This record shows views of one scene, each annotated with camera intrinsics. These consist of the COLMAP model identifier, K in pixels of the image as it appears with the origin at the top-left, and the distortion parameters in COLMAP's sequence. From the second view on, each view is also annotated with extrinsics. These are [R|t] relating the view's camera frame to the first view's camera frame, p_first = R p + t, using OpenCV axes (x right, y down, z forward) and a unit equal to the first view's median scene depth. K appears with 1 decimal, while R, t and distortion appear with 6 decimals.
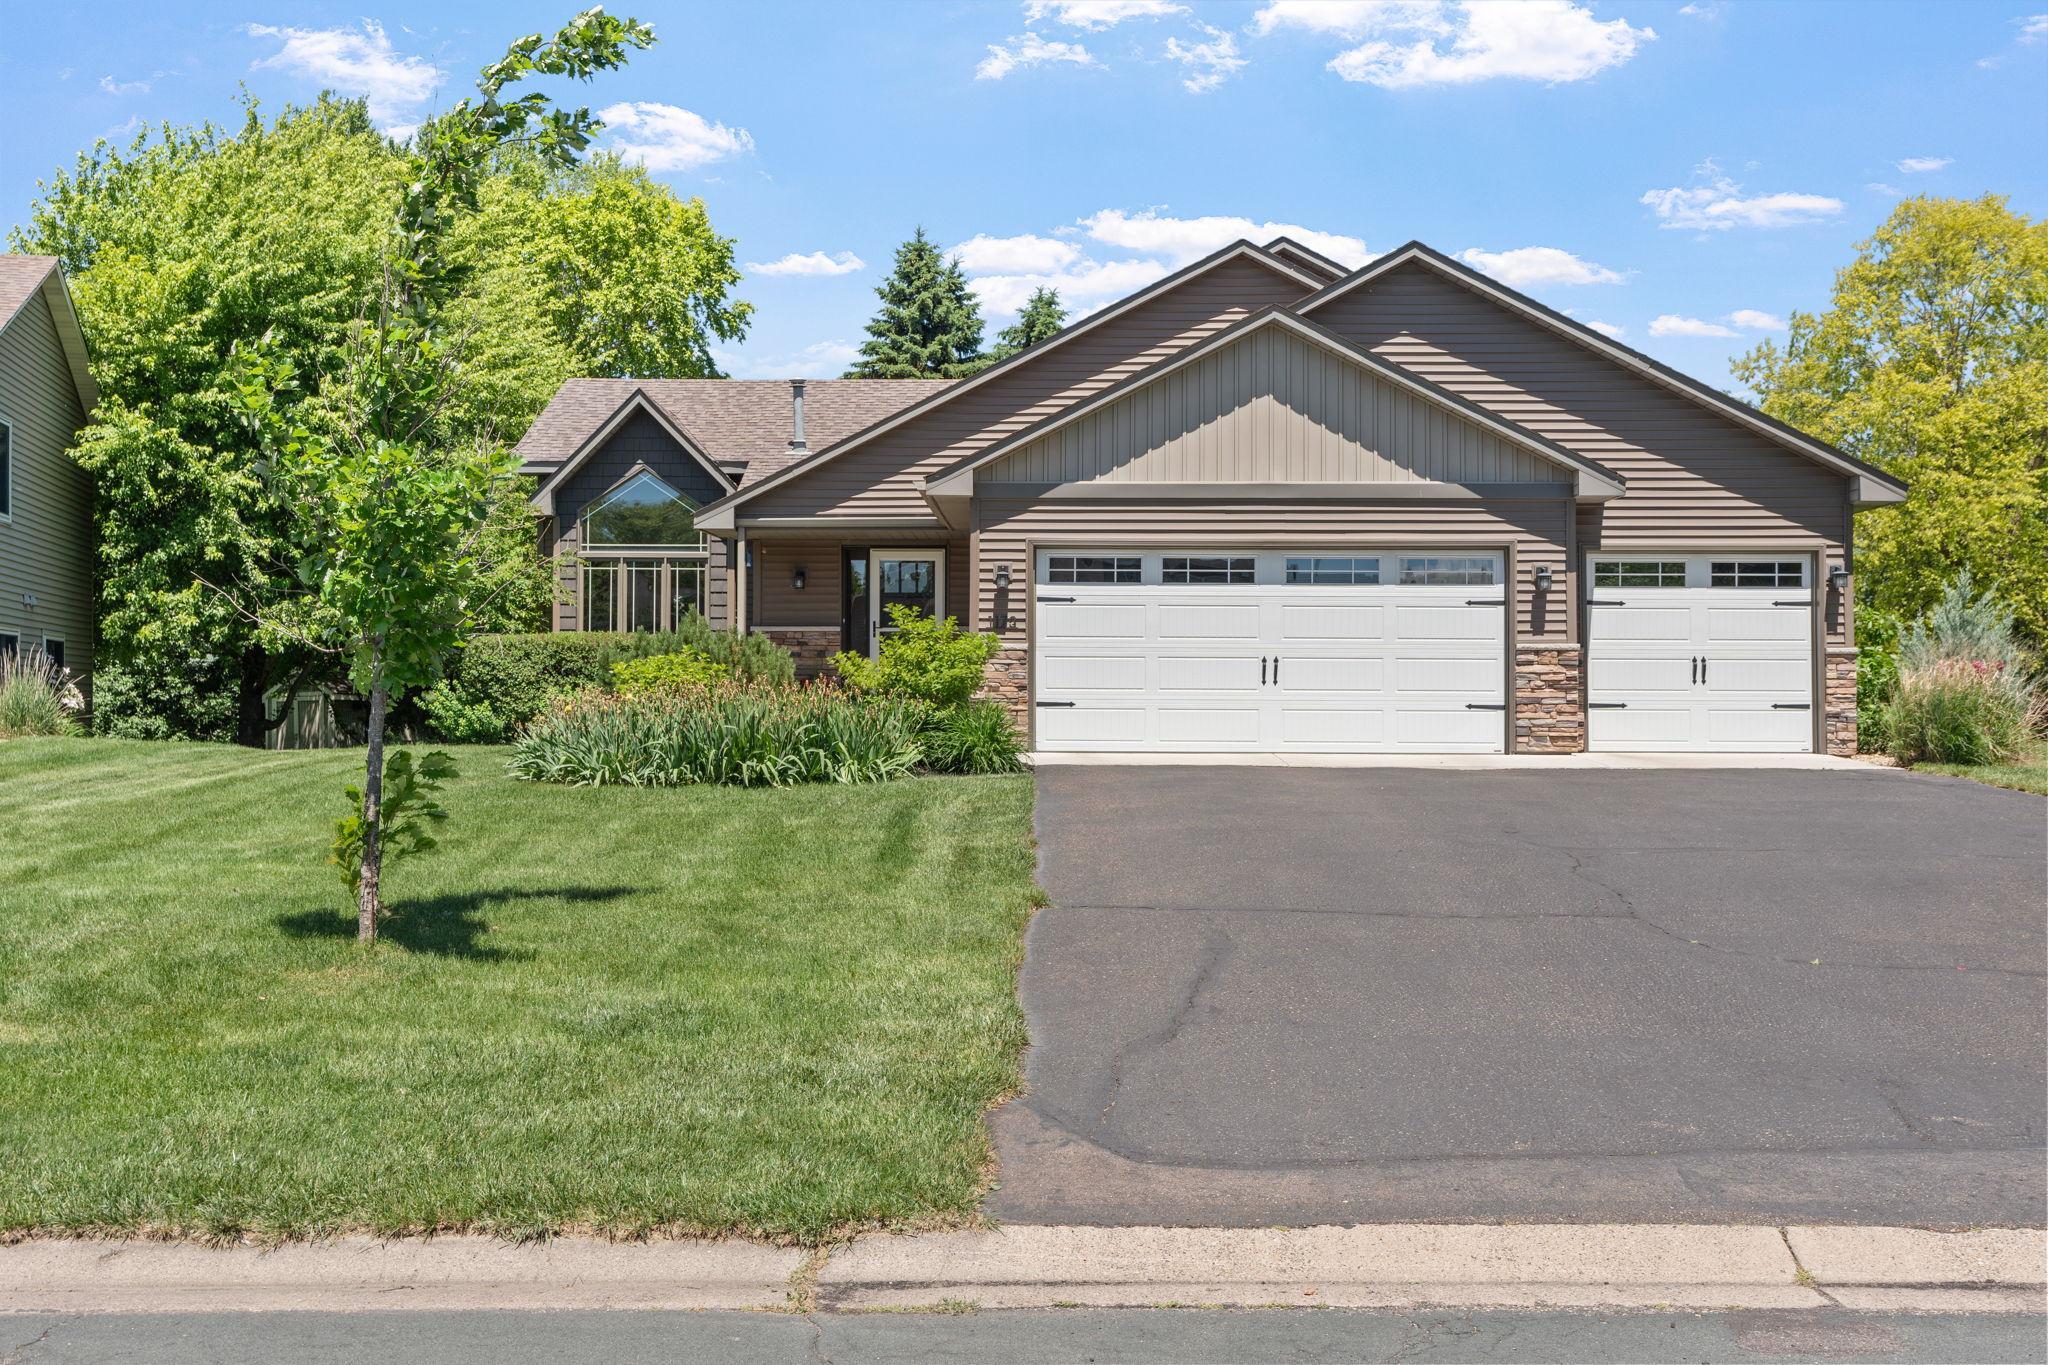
lens RADIAL K [[2006.9, 0, 1024.0], [0, 2006.9, 682.5], [0, 0, 1]] dist [-0.005075, -0.002279]
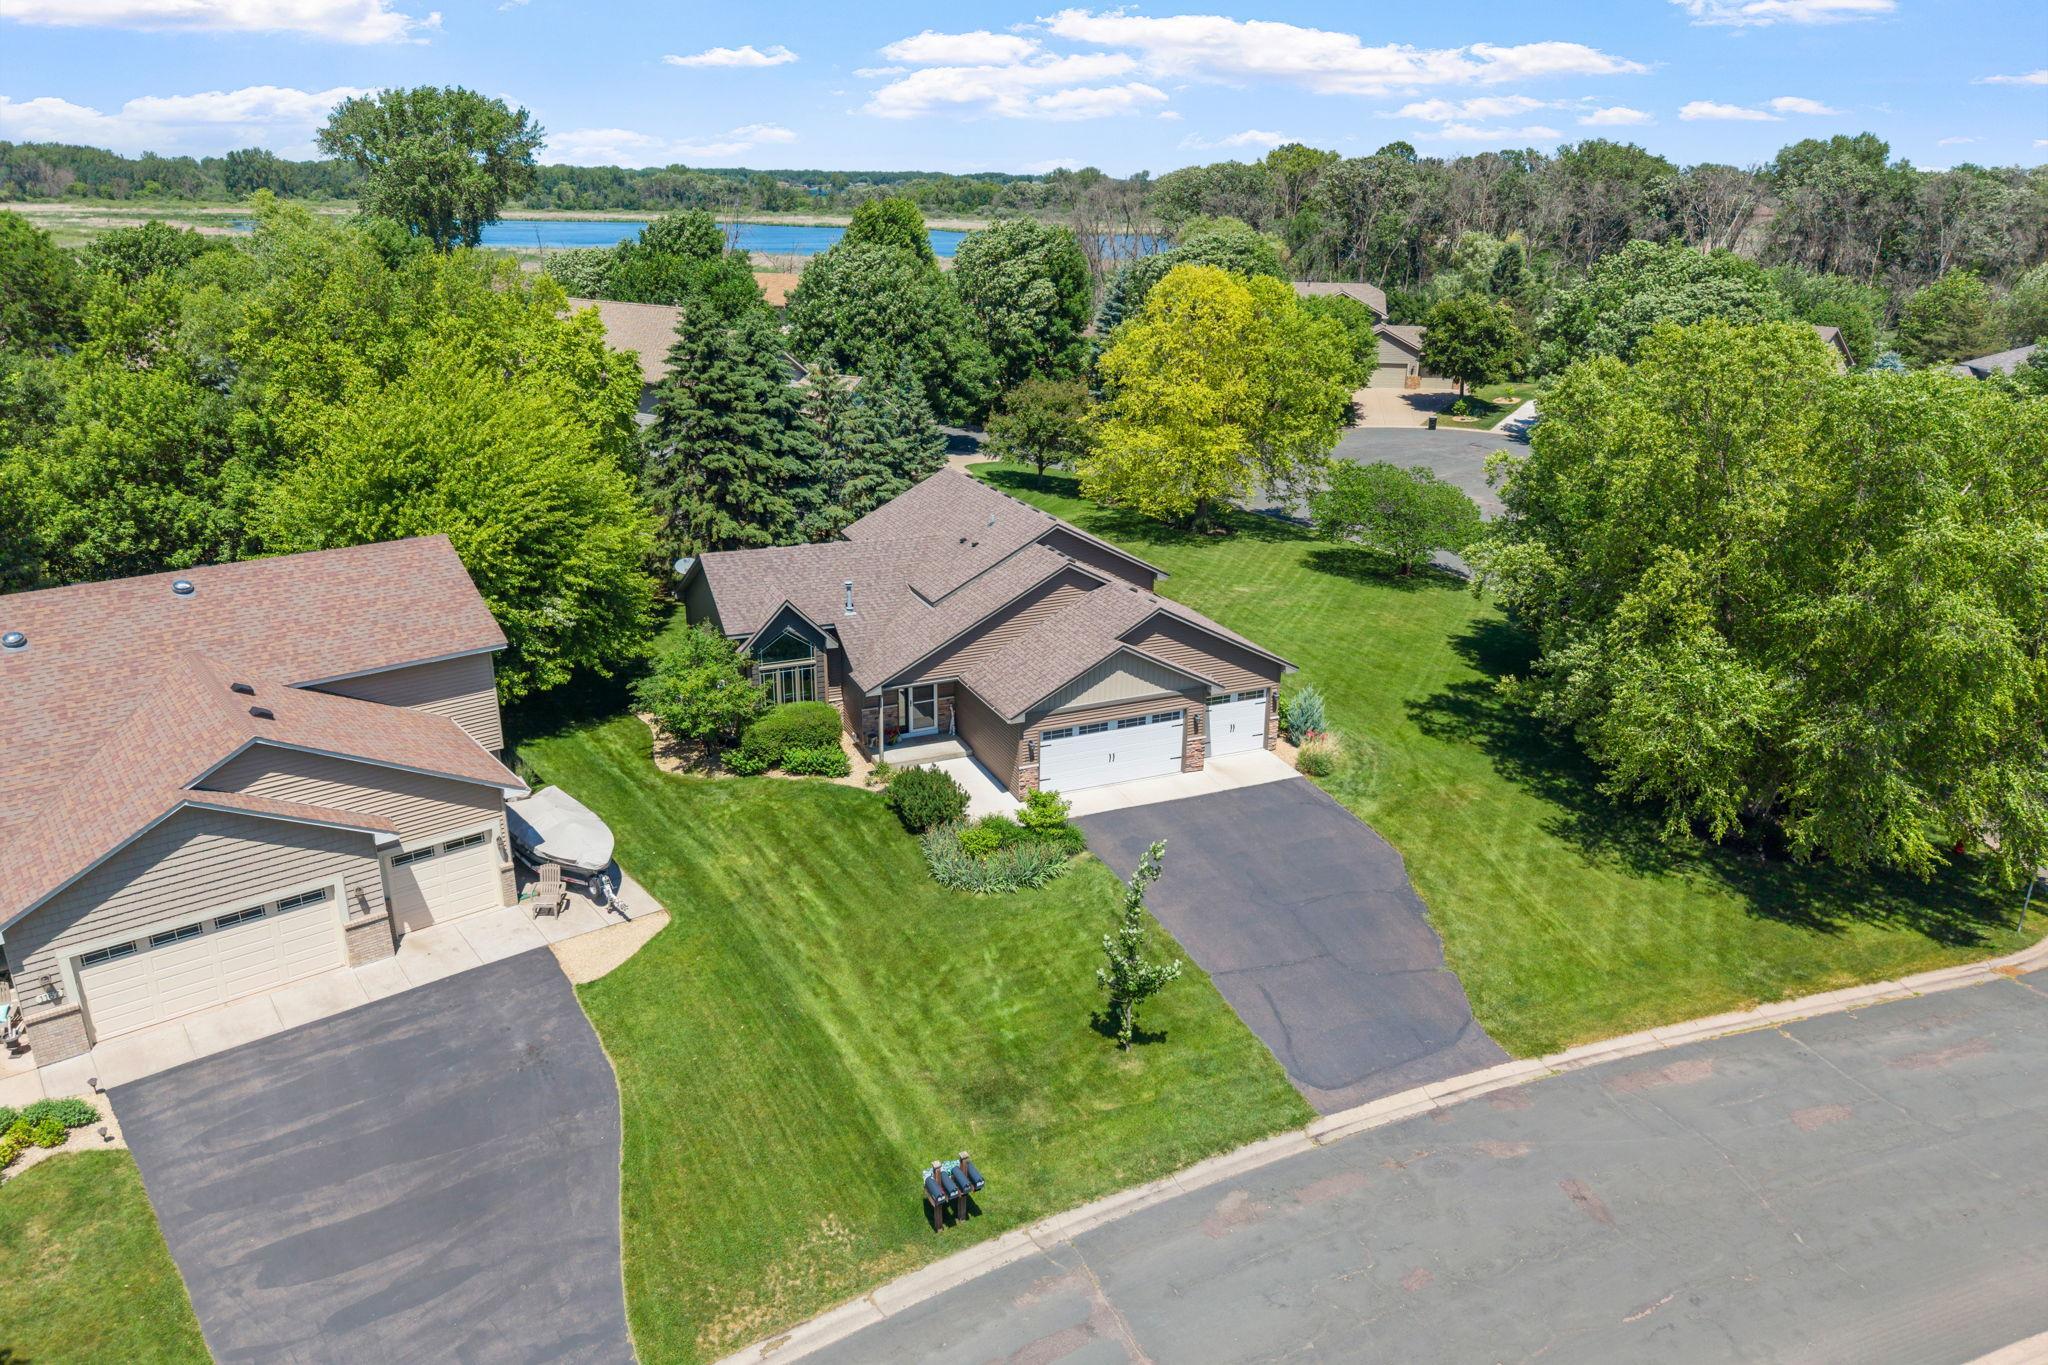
lens RADIAL K [[1356.8, 0, 1023.7], [0, 1356.8, 715.3], [0, 0, 1]] dist [0.040635, -0.073032]
pose [[0.903183, -0.147969, 0.402947, -0.759475], [-0.018482, 0.924434, 0.380895, -0.792754], [-0.428858, -0.351465, 0.832198, -0.542396]]
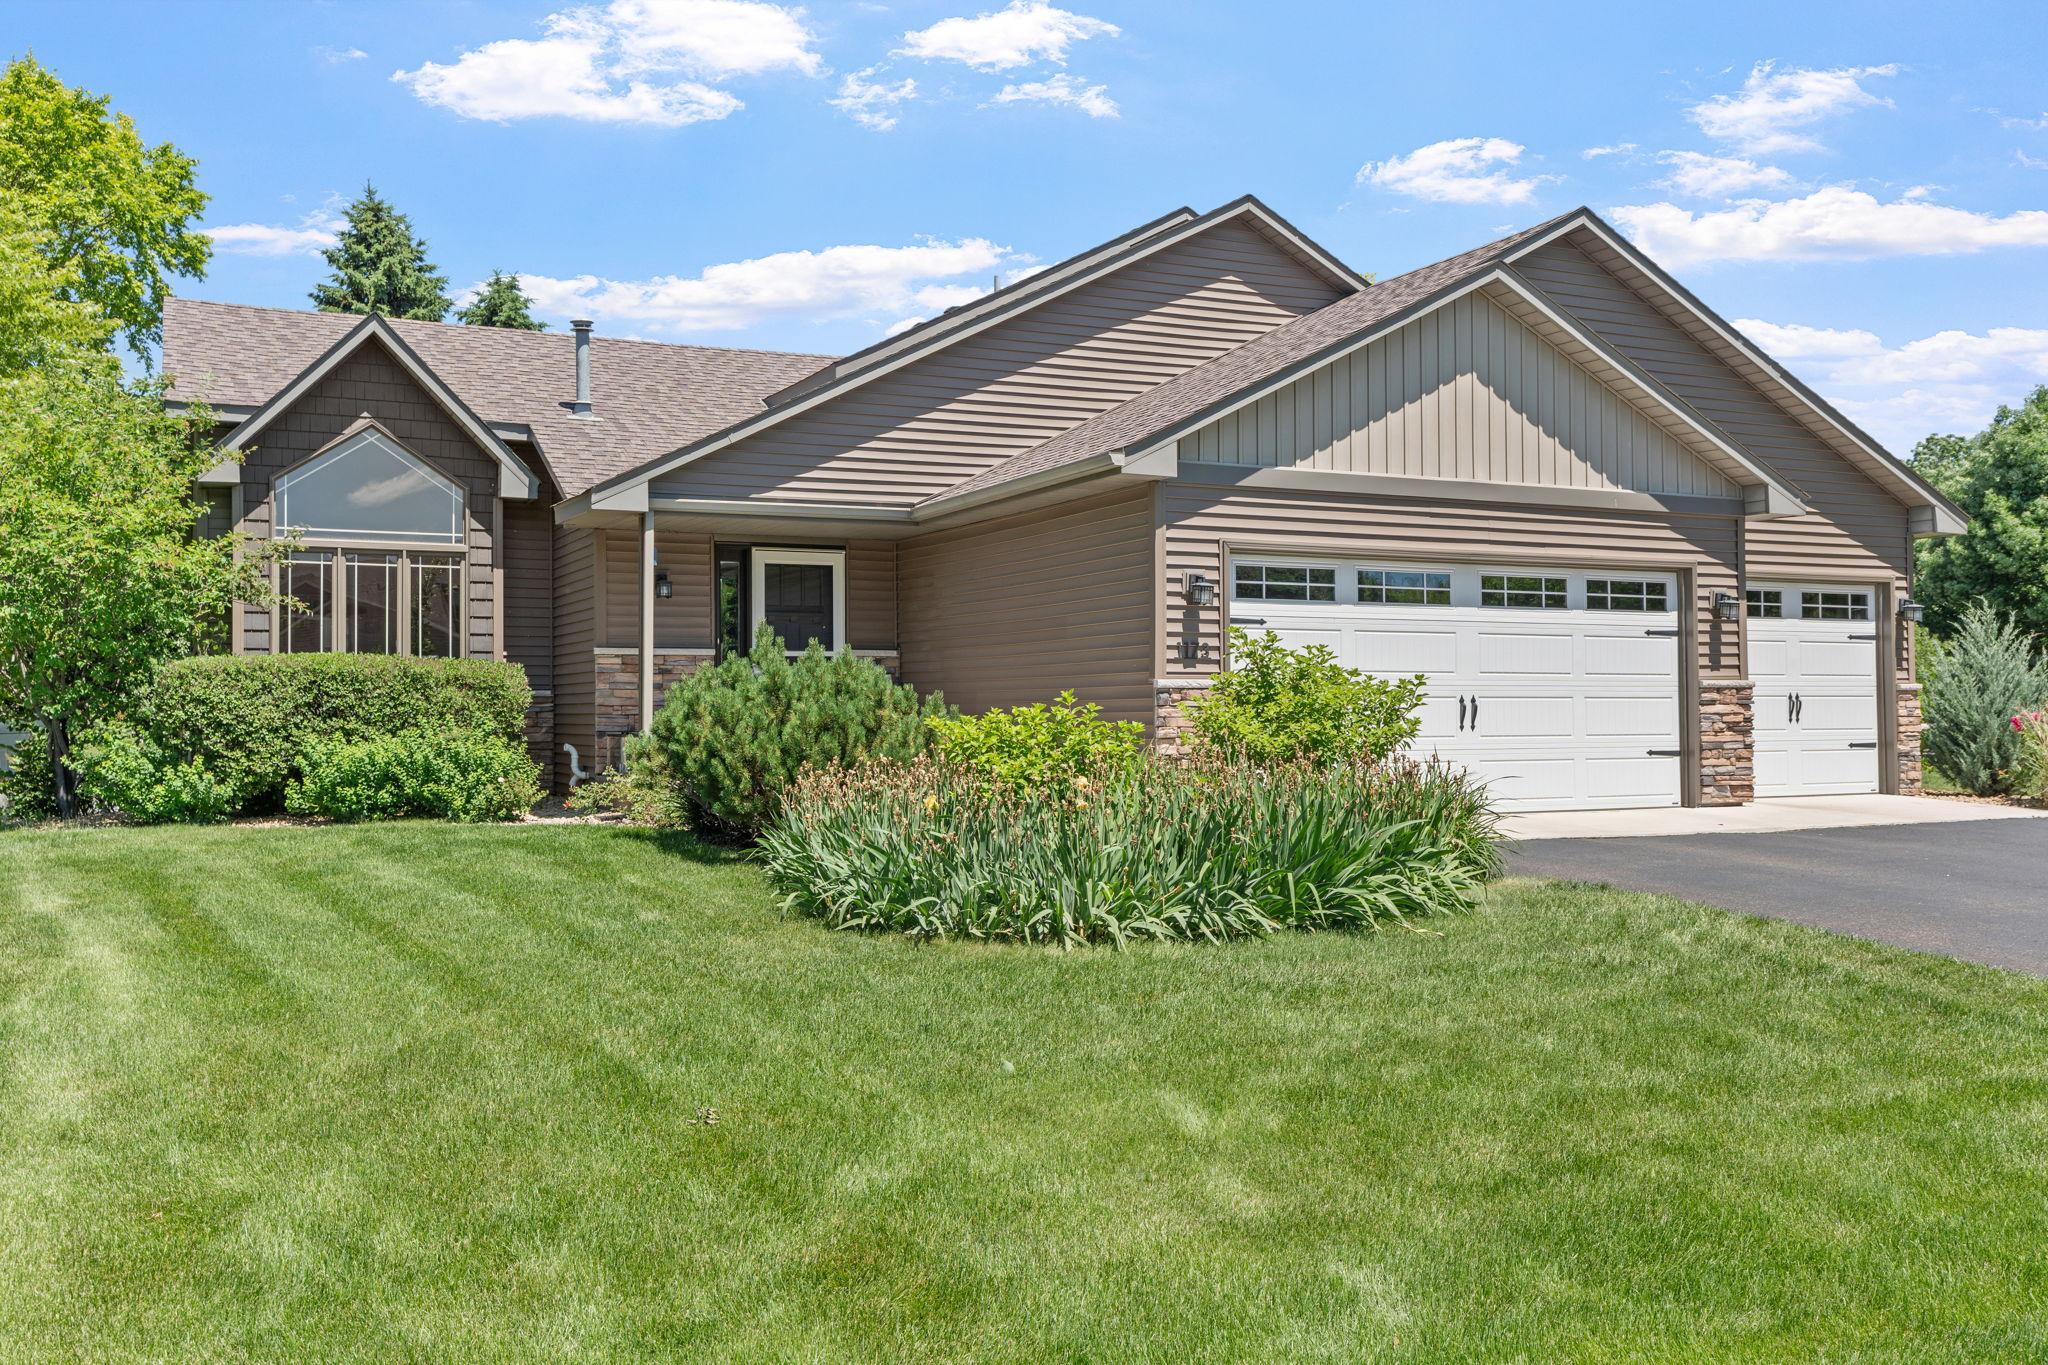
lens RADIAL K [[1758.0, 0, 1024.0], [0, 1758.0, 682.5], [0, 0, 1]] dist [0.000113, -0.003472]
pose [[0.888736, -0.000254, 0.458419, -0.357801], [0.001887, 0.999993, -0.003104, -0.016150], [-0.458415, 0.003624, 0.888731, 0.444091]]
